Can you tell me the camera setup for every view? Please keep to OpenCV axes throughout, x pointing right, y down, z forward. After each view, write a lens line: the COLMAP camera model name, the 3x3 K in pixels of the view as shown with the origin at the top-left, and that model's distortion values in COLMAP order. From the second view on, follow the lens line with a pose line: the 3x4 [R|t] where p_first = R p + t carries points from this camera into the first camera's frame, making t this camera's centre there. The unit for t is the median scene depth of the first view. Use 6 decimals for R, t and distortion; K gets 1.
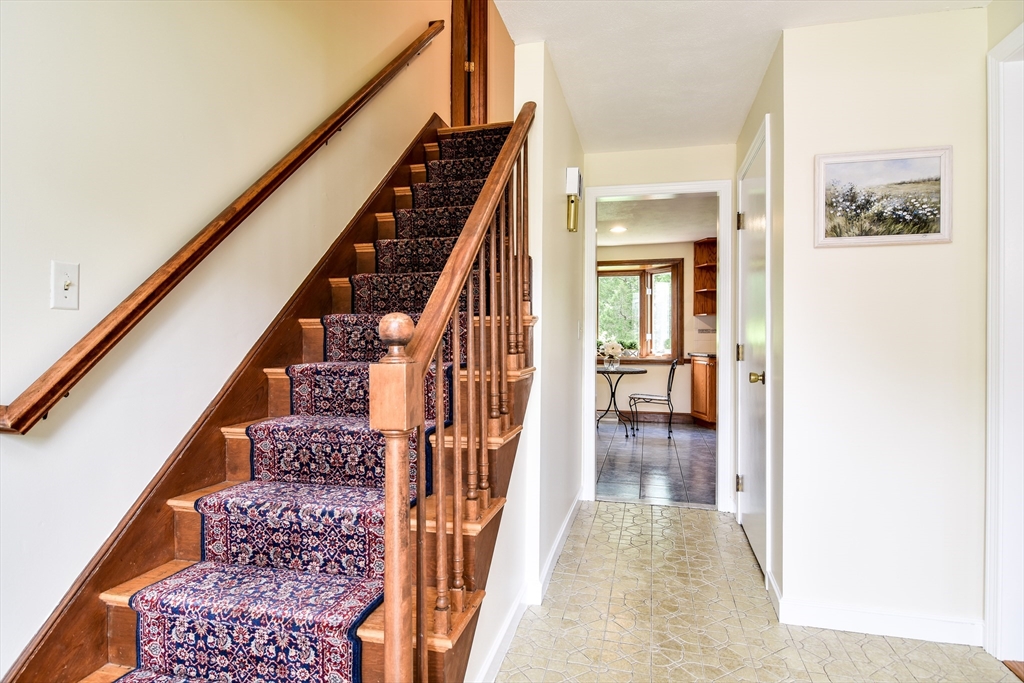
lens RADIAL K [[554.6, 0, 511.5], [0, 554.6, 334.3], [0, 0, 1]] dist [-0.000263, -0.000065]
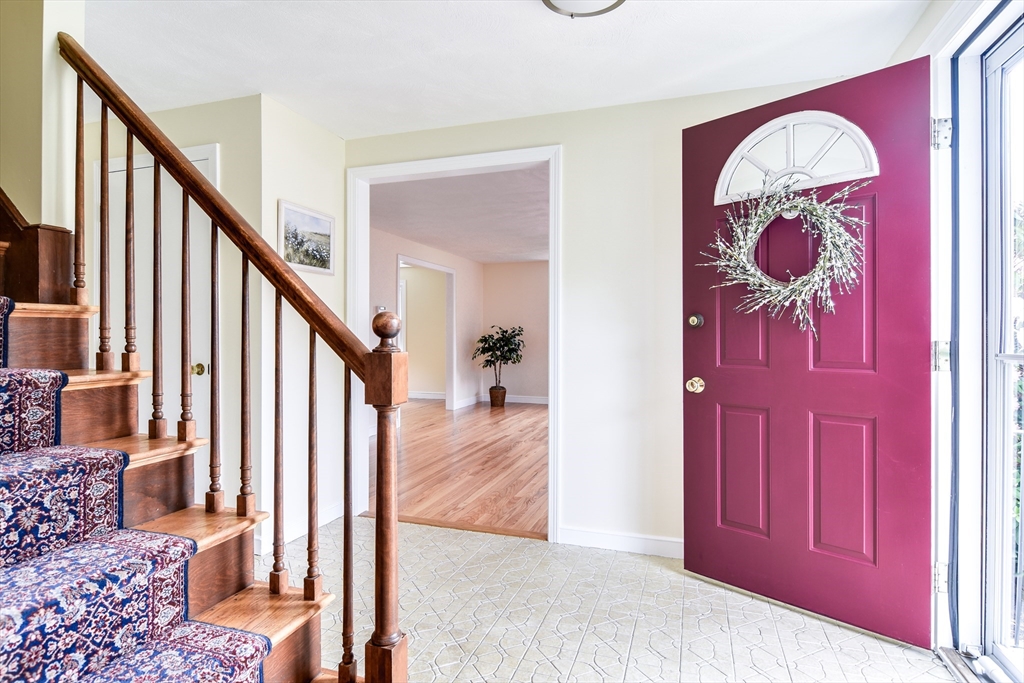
lens RADIAL K [[554.6, 0, 511.5], [0, 554.6, 334.3], [0, 0, 1]] dist [-0.000263, -0.000065]
pose [[0.081802, 0.002235, 0.996646, -0.881004], [-0.005185, 0.999985, -0.001817, 0.006594], [-0.996635, -0.005019, 0.081813, 0.381245]]
